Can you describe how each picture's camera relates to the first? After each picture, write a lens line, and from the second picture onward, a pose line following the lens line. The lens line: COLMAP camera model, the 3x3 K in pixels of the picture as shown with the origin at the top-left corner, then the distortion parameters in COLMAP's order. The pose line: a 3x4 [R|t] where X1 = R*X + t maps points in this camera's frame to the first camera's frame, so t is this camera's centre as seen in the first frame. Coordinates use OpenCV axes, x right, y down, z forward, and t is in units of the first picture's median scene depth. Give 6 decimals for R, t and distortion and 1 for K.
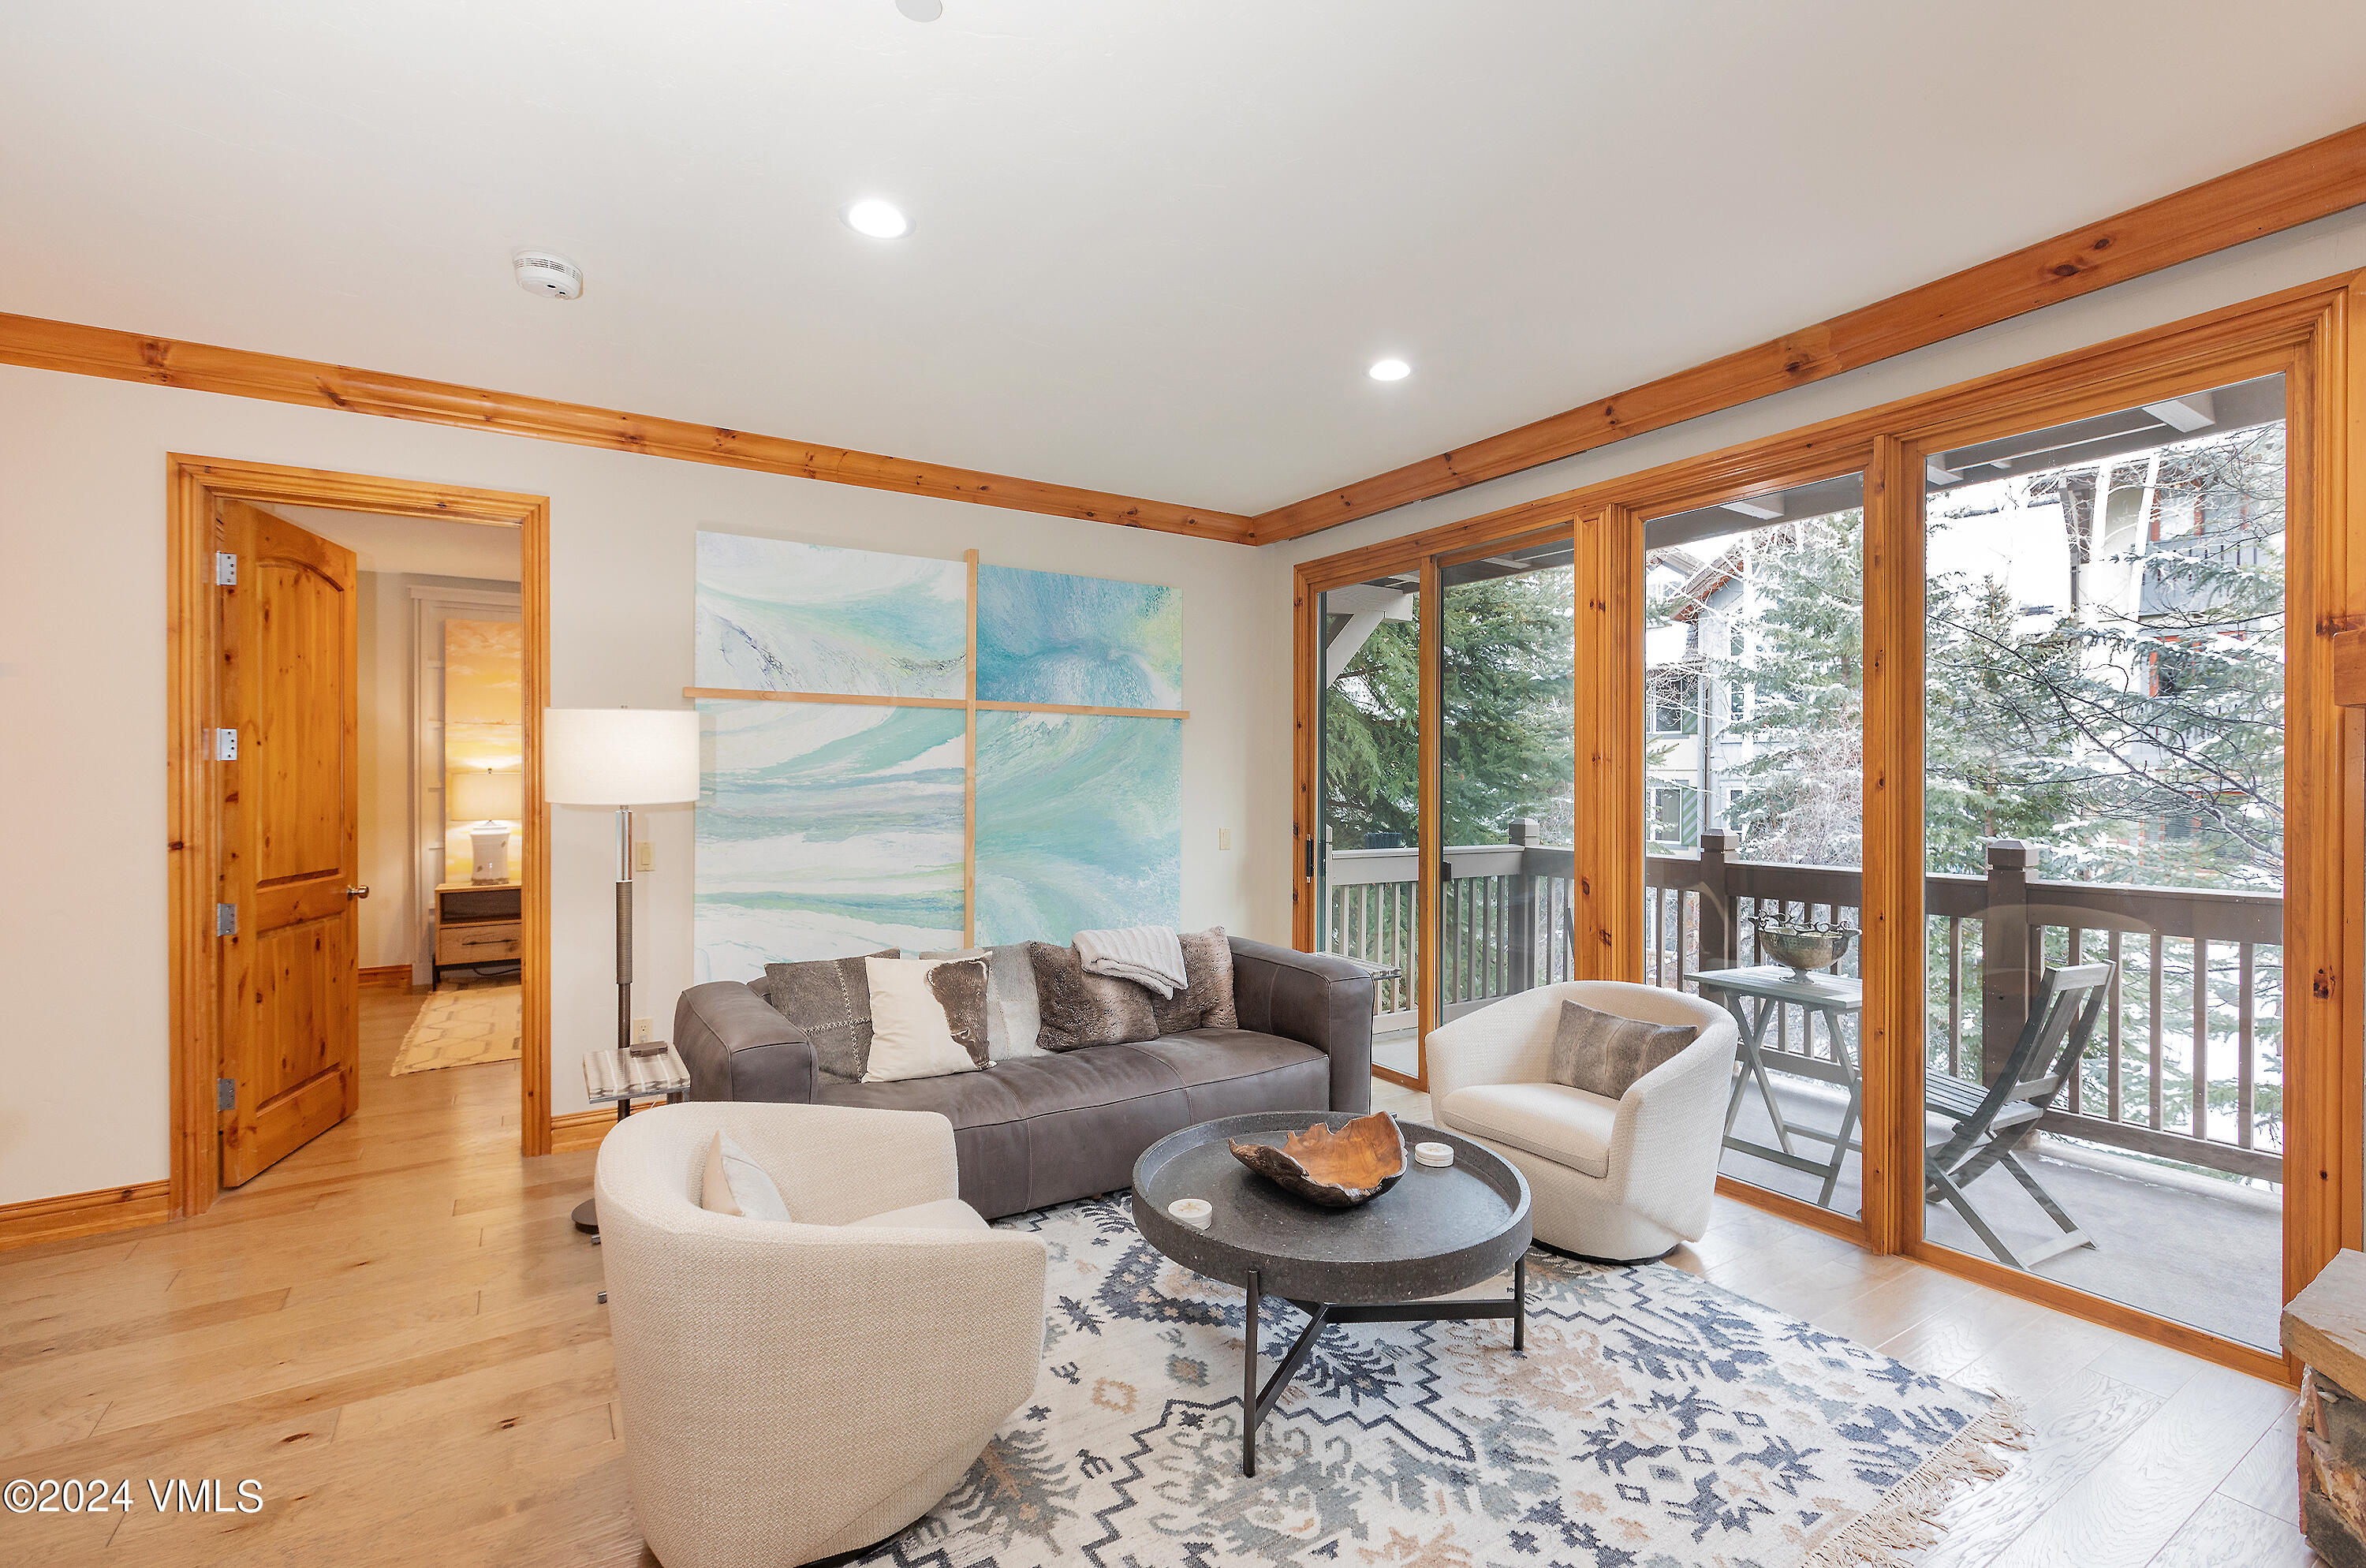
lens RADIAL K [[1058.9, 0, 1183.0], [0, 1058.9, 783.7], [0, 0, 1]] dist [0.001674, 0.000864]
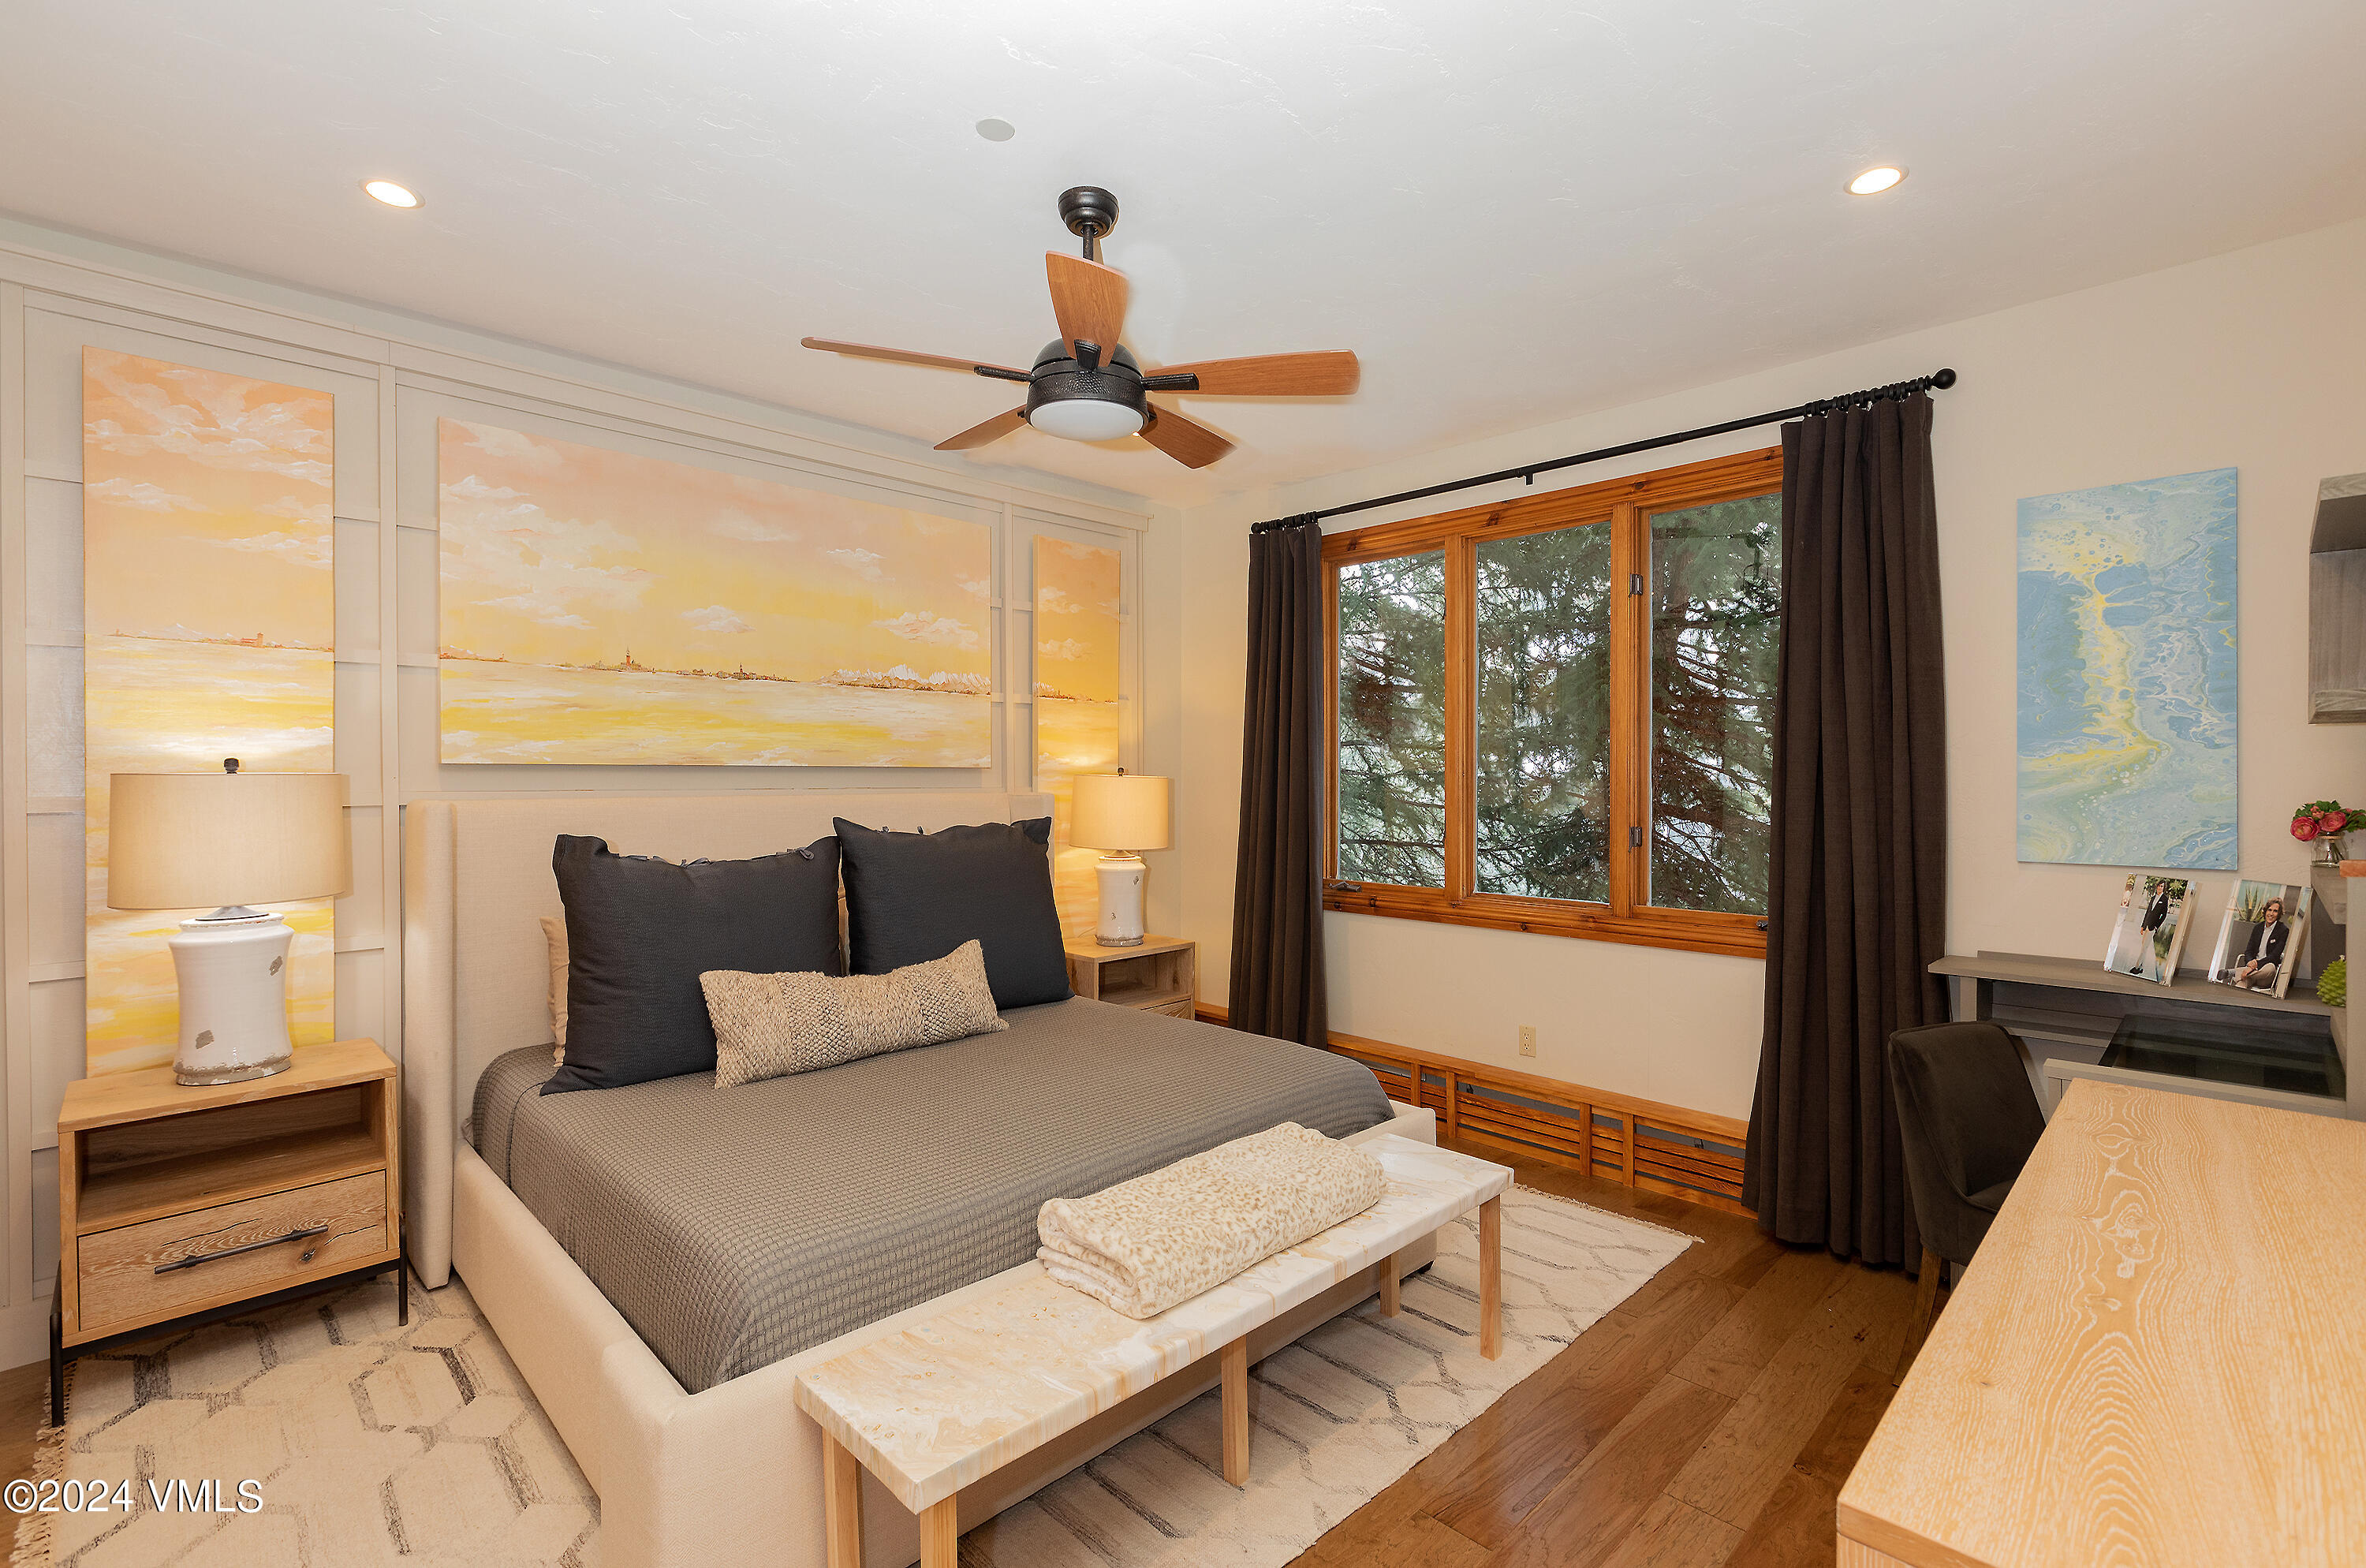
lens RADIAL K [[1058.9, 0, 1183.9], [0, 1058.9, 778.7], [0, 0, 1]] dist [0.001674, 0.000864]
pose [[0.976291, -0.006646, 0.216362, -0.407301], [0.006034, 0.999976, 0.003486, -0.007675], [-0.216379, -0.002098, 0.976307, 0.564048]]
